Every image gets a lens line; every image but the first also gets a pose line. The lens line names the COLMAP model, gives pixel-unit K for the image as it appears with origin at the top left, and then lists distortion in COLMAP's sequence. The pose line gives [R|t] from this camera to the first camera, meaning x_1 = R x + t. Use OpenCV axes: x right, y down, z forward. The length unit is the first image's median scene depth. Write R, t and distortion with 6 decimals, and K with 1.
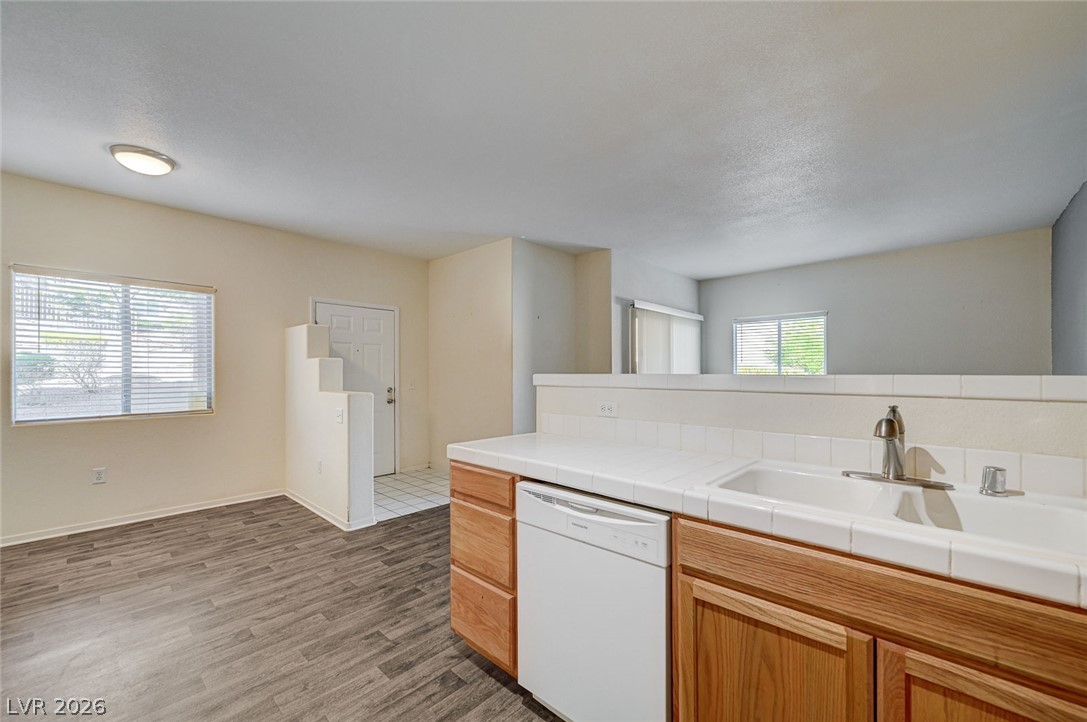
lens RADIAL K [[434.2, 0, 547.8], [0, 434.2, 372.7], [0, 0, 1]] dist [0.001060, 0.000514]
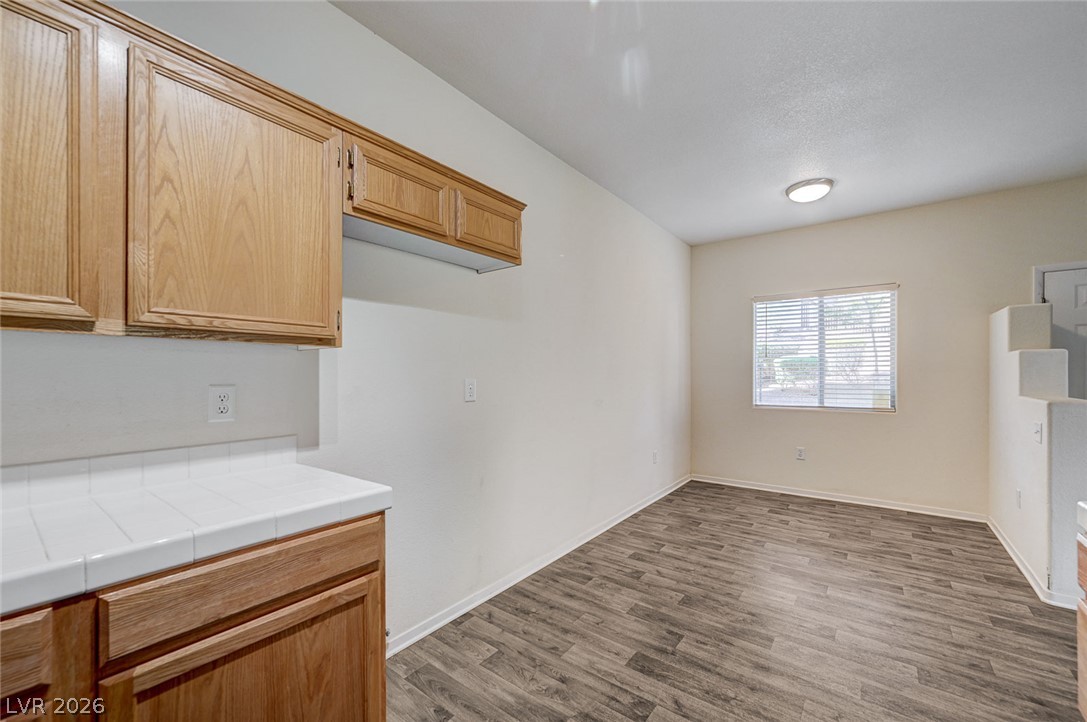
lens RADIAL K [[434.2, 0, 548.6], [0, 434.2, 370.1], [0, 0, 1]] dist [0.001060, 0.000514]
pose [[0.095880, -0.005337, -0.995379, 0.171962], [0.004158, 0.999979, -0.004961, 0.000254], [0.995384, -0.003663, 0.095900, 0.186301]]
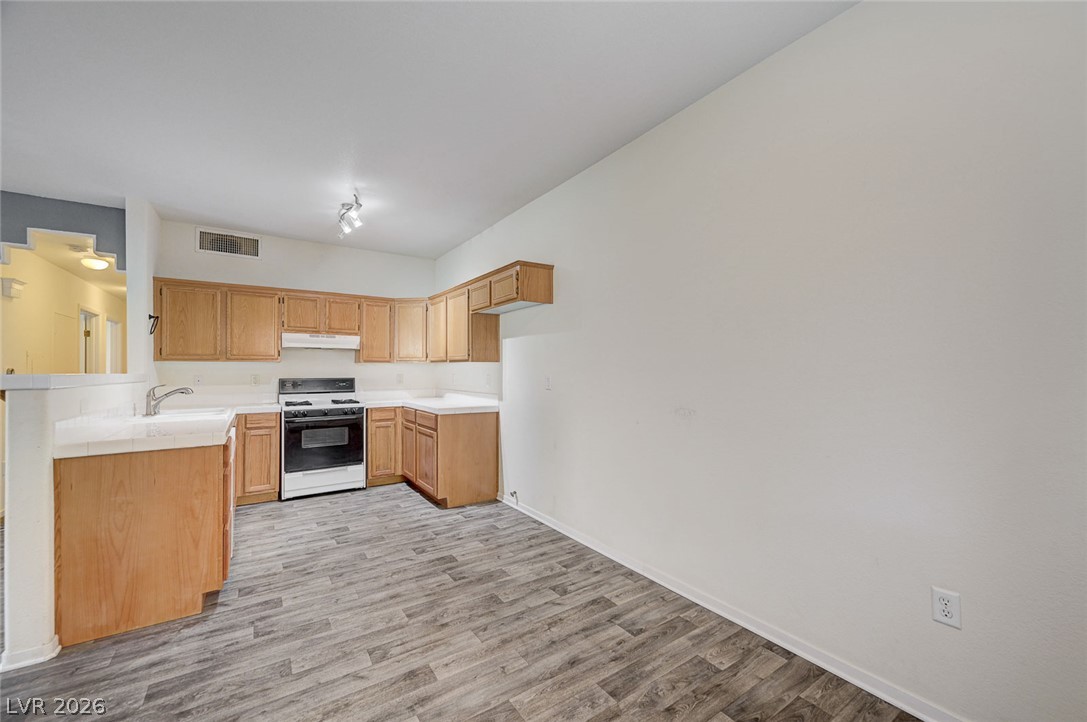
lens RADIAL K [[434.2, 0, 545.9], [0, 434.2, 362.1], [0, 0, 1]] dist [0.001060, 0.000514]
pose [[-0.973407, 0.009001, 0.228904, -0.896934], [0.004649, 0.999798, -0.019542, 0.000242], [-0.229033, -0.017958, -0.973253, 1.296234]]
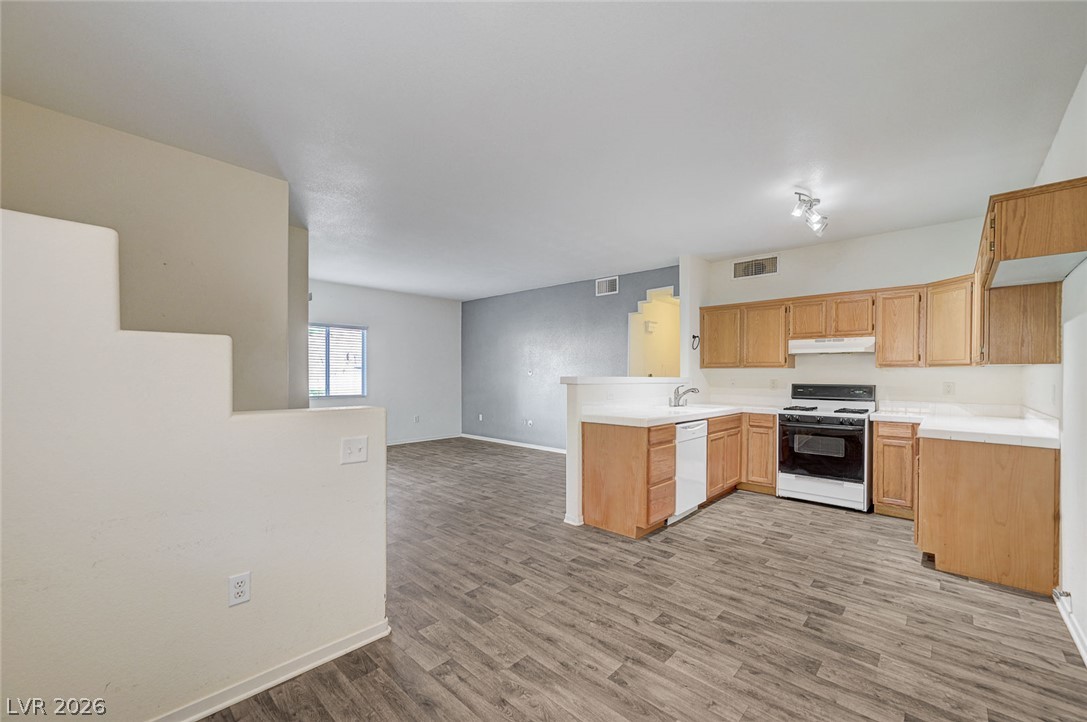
lens RADIAL K [[434.2, 0, 546.5], [0, 434.2, 376.7], [0, 0, 1]] dist [0.001060, 0.000514]
pose [[0.004686, -0.001584, 0.999988, -1.259363], [-0.006444, 0.999978, 0.001614, 0.001107], [-0.999968, -0.006452, 0.004676, 0.911555]]
